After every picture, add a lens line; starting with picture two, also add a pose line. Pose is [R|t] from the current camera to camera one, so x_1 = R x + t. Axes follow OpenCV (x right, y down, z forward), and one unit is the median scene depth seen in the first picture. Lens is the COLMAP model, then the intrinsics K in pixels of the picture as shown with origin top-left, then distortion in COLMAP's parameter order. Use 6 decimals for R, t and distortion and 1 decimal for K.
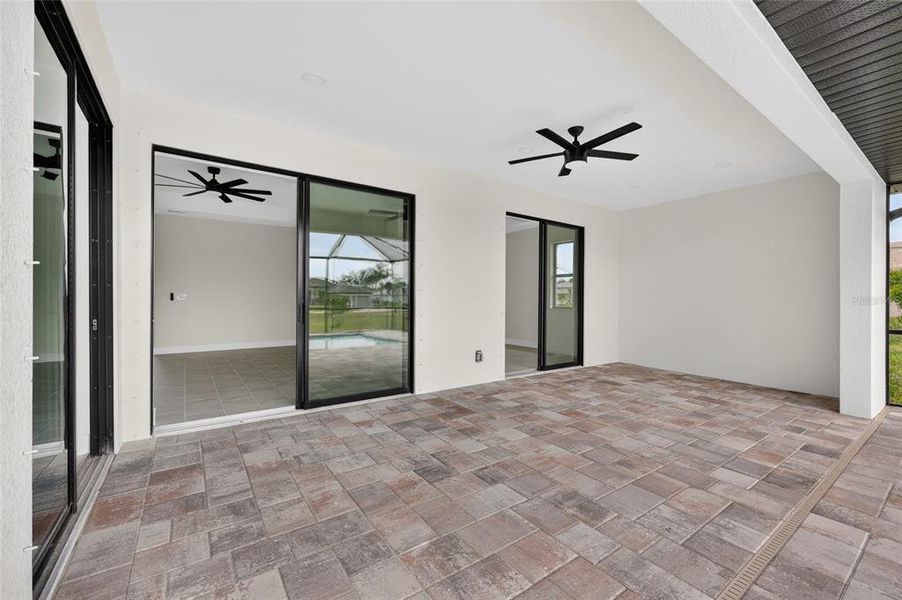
lens RADIAL K [[364.8, 0, 438.9], [0, 364.8, 304.0], [0, 0, 1]] dist [-0.002548, -0.000040]
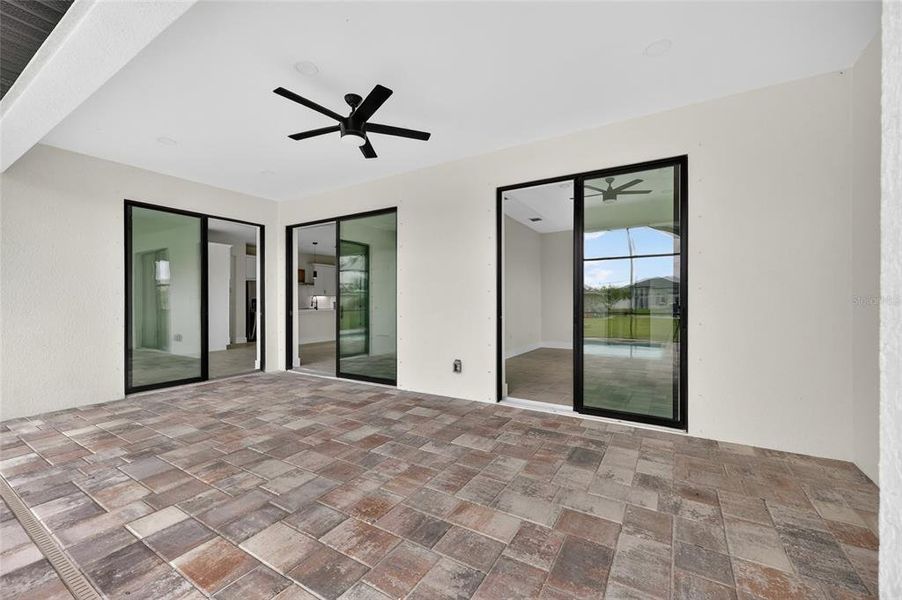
lens RADIAL K [[364.8, 0, 458.0], [0, 364.8, 306.4], [0, 0, 1]] dist [-0.002548, -0.000040]
pose [[0.420592, 0.003800, -0.907242, 1.314848], [-0.008543, 0.999963, 0.000228, -0.002544], [0.907210, 0.007654, 0.420609, 0.911556]]
